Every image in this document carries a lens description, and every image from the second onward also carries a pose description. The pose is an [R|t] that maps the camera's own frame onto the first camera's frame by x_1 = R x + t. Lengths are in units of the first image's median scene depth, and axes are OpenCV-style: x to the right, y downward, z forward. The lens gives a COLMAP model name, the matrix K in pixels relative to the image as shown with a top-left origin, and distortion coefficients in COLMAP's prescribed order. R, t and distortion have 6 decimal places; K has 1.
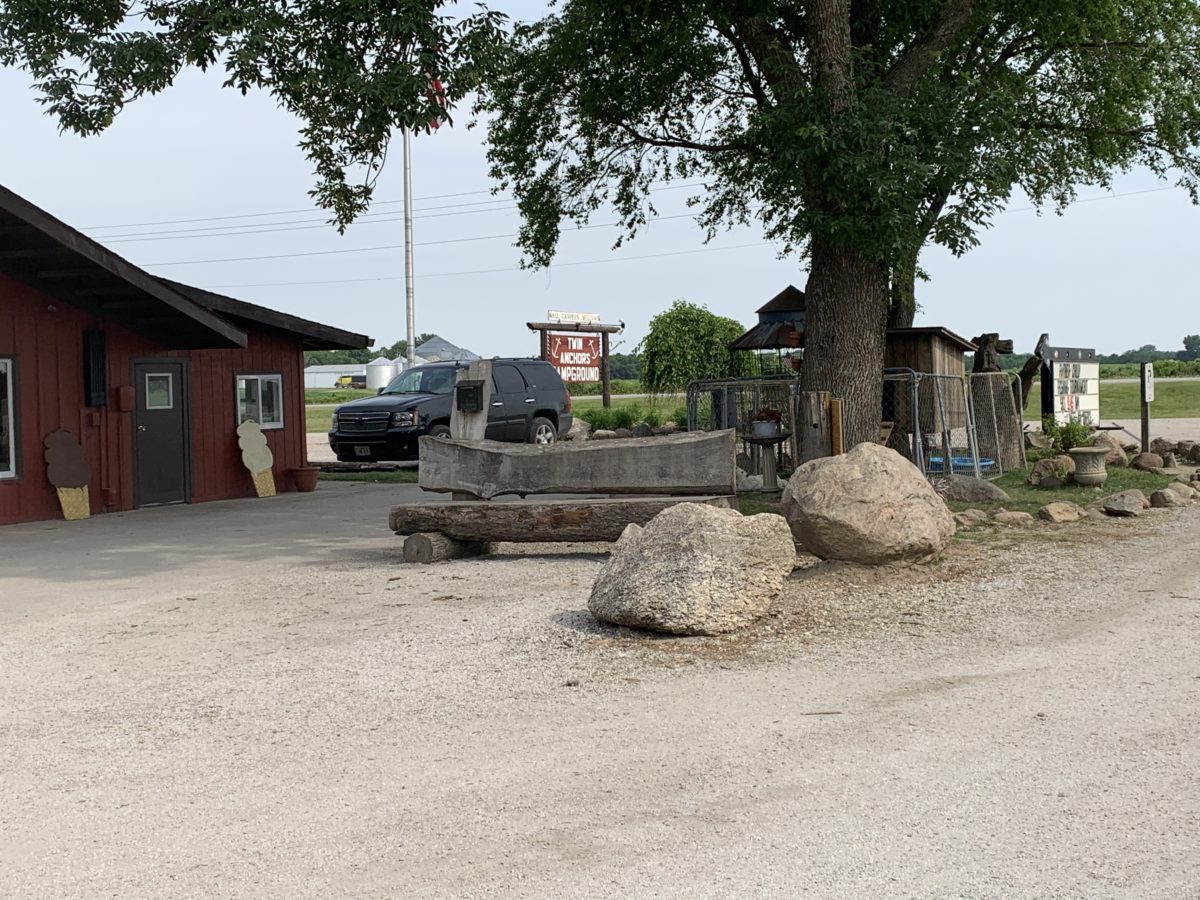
lens RADIAL K [[1689.3, 0, 600.0], [0, 1689.3, 450.0], [0, 0, 1]] dist [-0.114146, -0.029208]
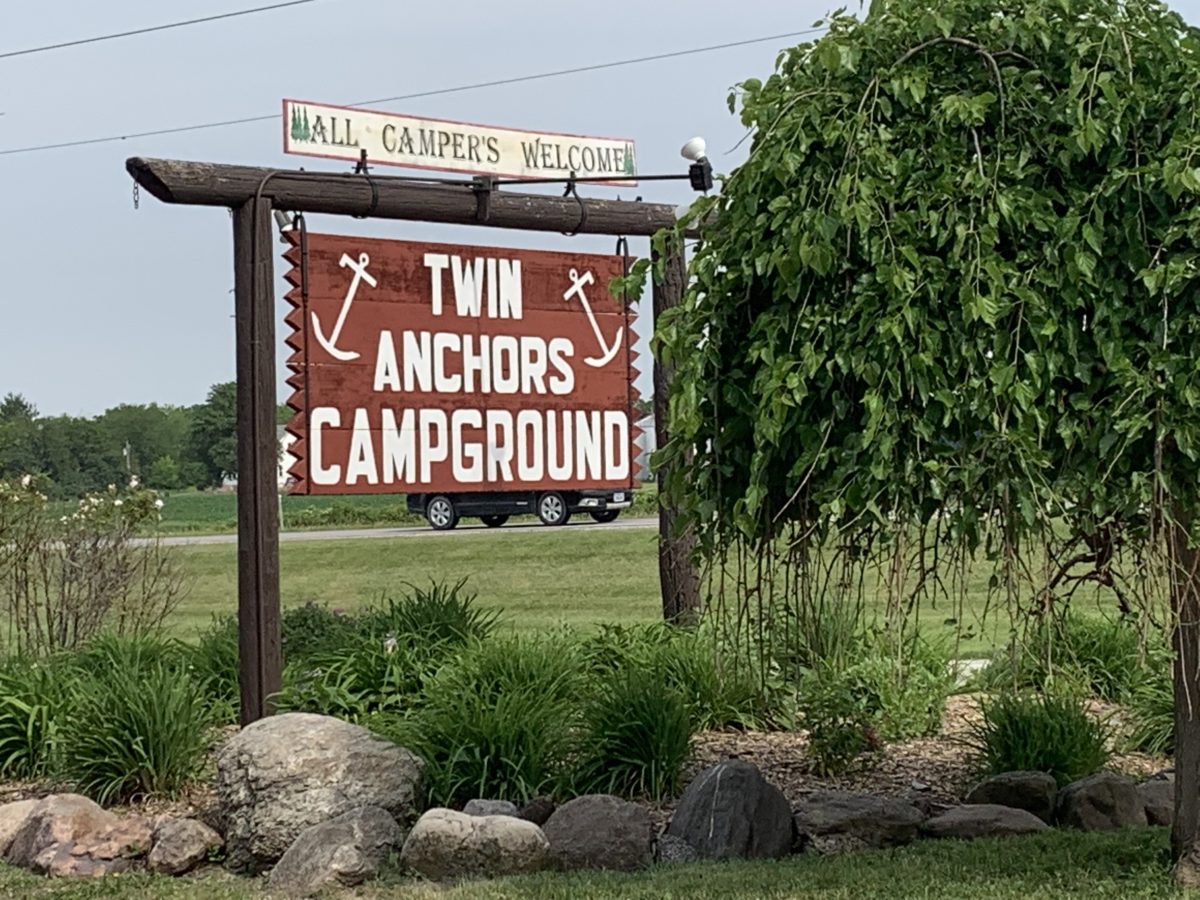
lens RADIAL K [[3184.0, 0, 600.0], [0, 3184.0, 450.0], [0, 0, 1]] dist [0.007086, 0.011202]
pose [[0.988107, -0.011299, -0.153352, 0.015112], [0.004391, 0.998963, -0.045309, -0.008035], [0.153705, 0.044097, 0.987132, 0.183505]]
